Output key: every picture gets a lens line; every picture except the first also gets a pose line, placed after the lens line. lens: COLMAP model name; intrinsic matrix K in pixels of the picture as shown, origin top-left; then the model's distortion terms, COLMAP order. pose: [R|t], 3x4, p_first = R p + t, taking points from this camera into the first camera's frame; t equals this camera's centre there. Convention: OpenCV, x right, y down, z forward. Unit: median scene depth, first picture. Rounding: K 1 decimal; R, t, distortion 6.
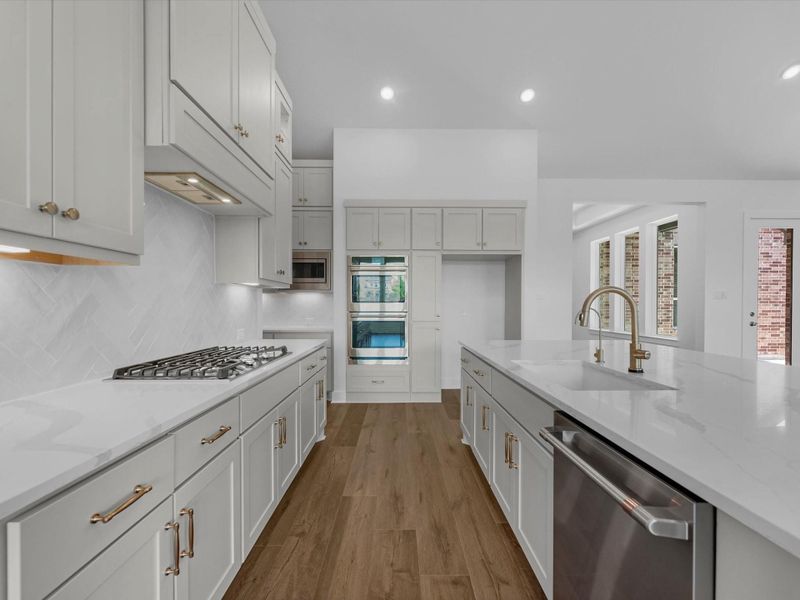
lens RADIAL K [[368.1, 0, 402.2], [0, 368.1, 304.3], [0, 0, 1]] dist [0.000922, 0.000192]
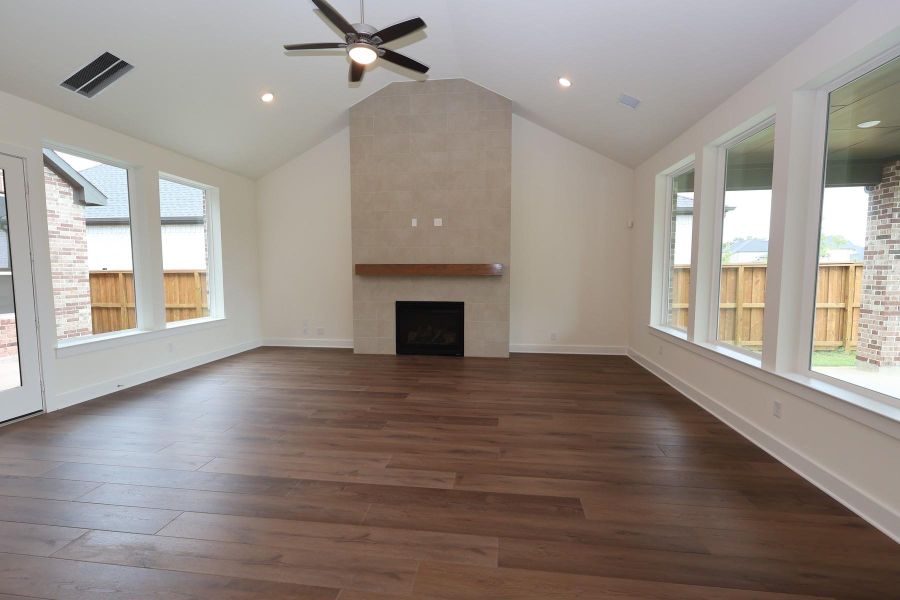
lens RADIAL K [[416.9, 0, 447.3], [0, 416.9, 303.7], [0, 0, 1]] dist [-0.001104, 0.000085]
pose [[0.141364, -0.080309, 0.986695, 0.496346], [0.001614, 0.996721, 0.080894, -0.037830], [-0.989956, -0.009843, 0.141030, 0.176785]]
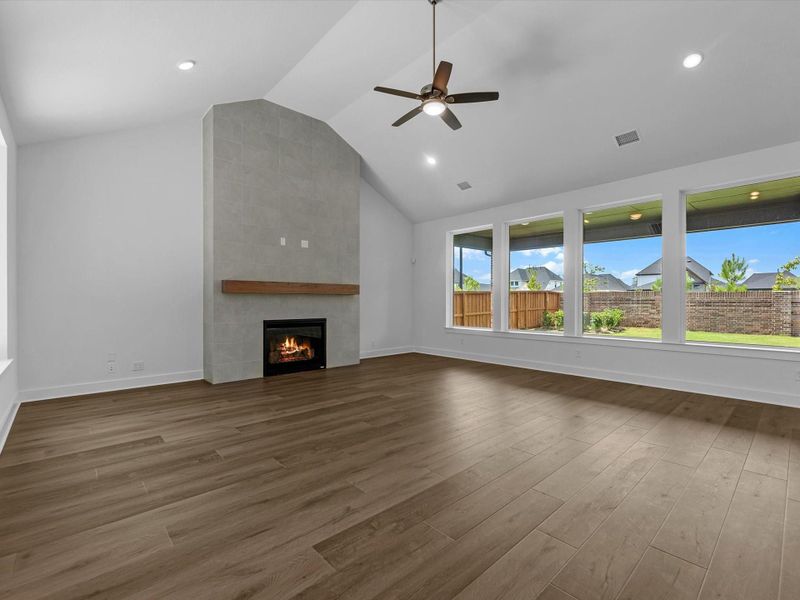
lens RADIAL K [[368.1, 0, 402.2], [0, 368.1, 304.3], [0, 0, 1]] dist [0.000922, 0.000192]
pose [[-0.670461, -0.009601, 0.741883, 0.677111], [-0.000933, 0.999926, 0.012097, -0.000197], [-0.741944, 0.007419, -0.670421, 0.994622]]
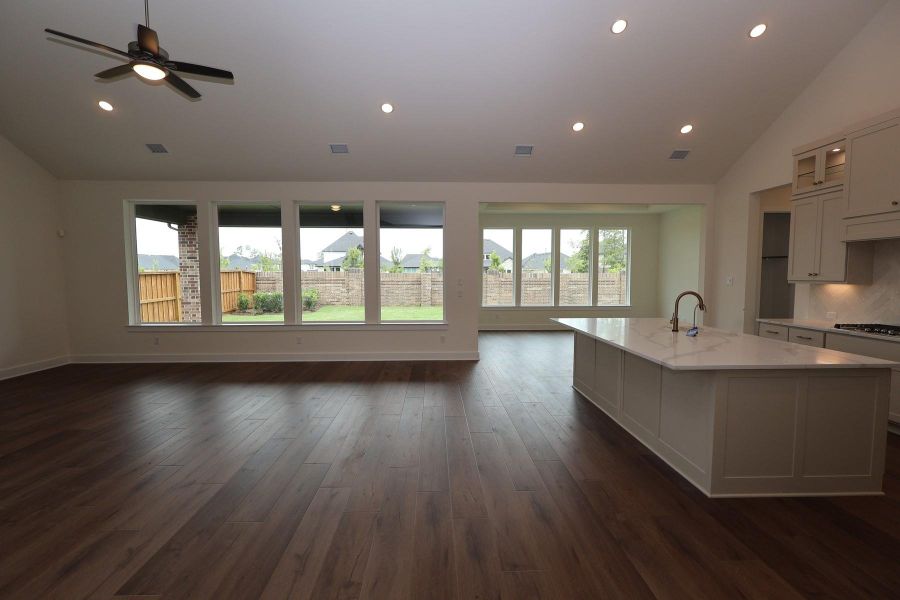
lens RADIAL K [[416.9, 0, 447.3], [0, 416.9, 303.7], [0, 0, 1]] dist [-0.001104, 0.000085]
pose [[-0.999706, 0.001314, -0.024204, 0.709798], [-0.000347, 0.997651, 0.068494, -0.048208], [0.024237, 0.068482, -0.997358, 1.188059]]
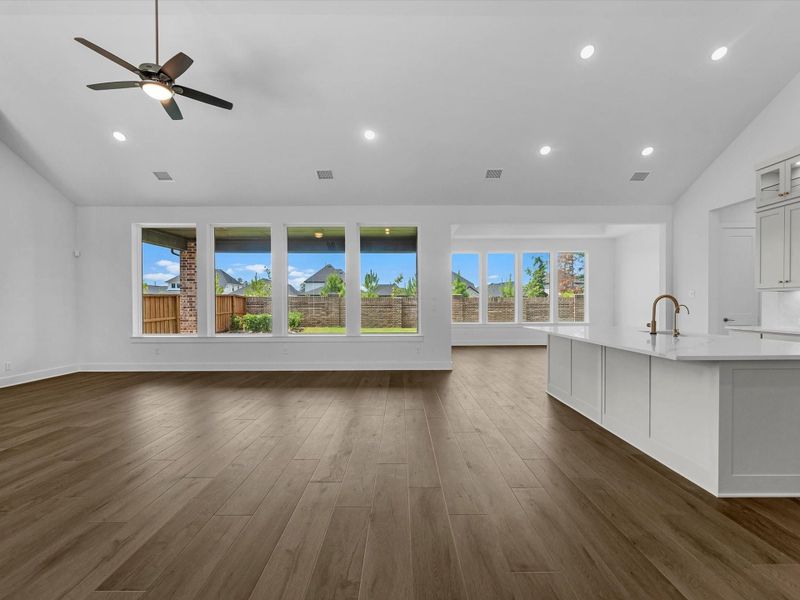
lens RADIAL K [[369.7, 0, 402.3], [0, 369.7, 309.3], [0, 0, 1]] dist [-0.001608, -0.000223]
pose [[-0.999985, 0.000938, 0.005341, 0.742126], [0.001020, 0.999882, 0.015309, 0.000258], [-0.005326, 0.015314, -0.999869, 1.128025]]
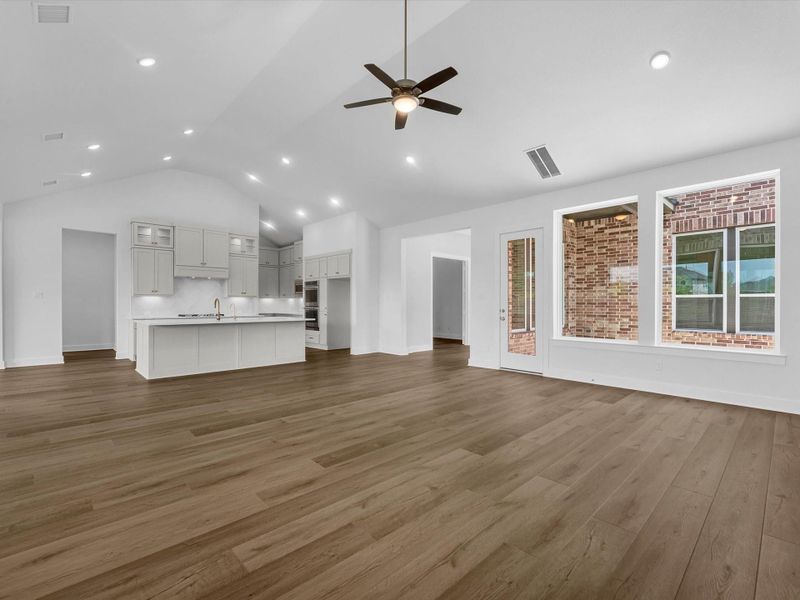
lens RADIAL K [[366.8, 0, 402.6], [0, 366.8, 297.5], [0, 0, 1]] dist [0.002403, 0.000569]
pose [[0.681196, -0.010421, -0.732027, 1.759822], [-0.000249, 0.999895, -0.014467, 0.001142], [0.732101, 0.010037, 0.681122, -0.097533]]
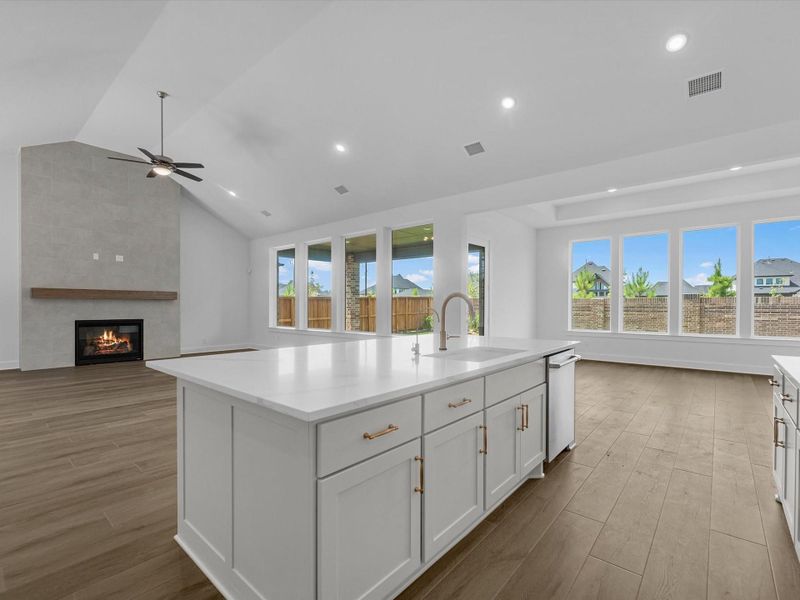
lens RADIAL K [[372.6, 0, 401.4], [0, 372.6, 311.4], [0, 0, 1]] dist [0.001440, 0.000009]
pose [[-0.753570, -0.014598, 0.657205, -0.084668], [-0.004039, 0.999837, 0.017577, 0.000096], [-0.657355, 0.010591, -0.753507, 0.800388]]
